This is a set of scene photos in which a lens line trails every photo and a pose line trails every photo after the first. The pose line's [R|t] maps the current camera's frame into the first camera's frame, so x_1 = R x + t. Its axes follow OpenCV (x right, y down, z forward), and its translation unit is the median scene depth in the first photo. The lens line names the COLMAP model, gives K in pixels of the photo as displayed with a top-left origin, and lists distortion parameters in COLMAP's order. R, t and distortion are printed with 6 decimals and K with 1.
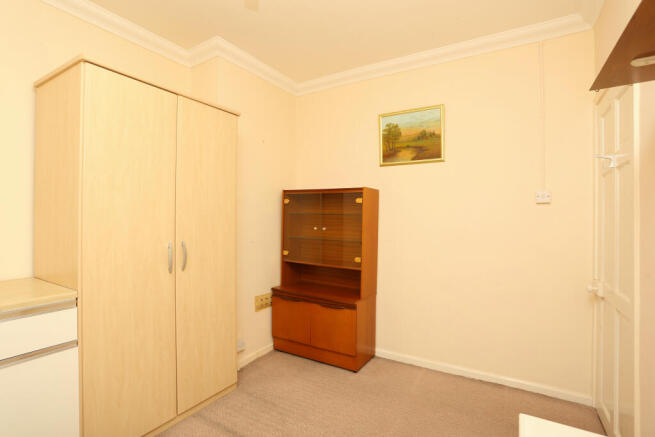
lens RADIAL K [[322.0, 0, 324.1], [0, 322.0, 214.4], [0, 0, 1]] dist [-0.040770, 0.004969]
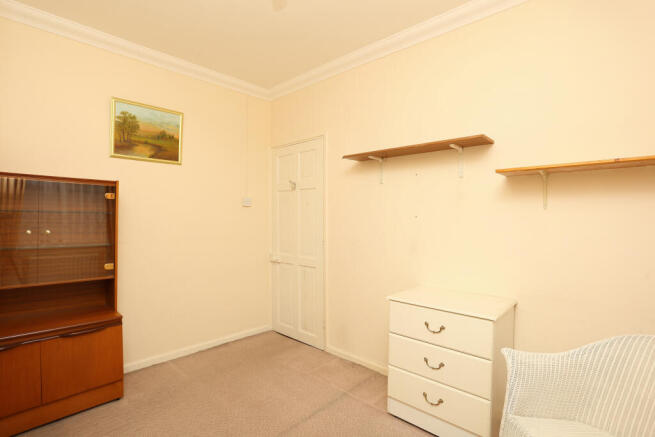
lens RADIAL K [[322.0, 0, 323.9], [0, 322.0, 219.2], [0, 0, 1]] dist [-0.040770, 0.004969]
pose [[0.206232, -0.009030, 0.978461, -0.578355], [0.001208, 0.999959, 0.008974, 0.010919], [-0.978502, -0.000669, 0.206235, 0.287202]]
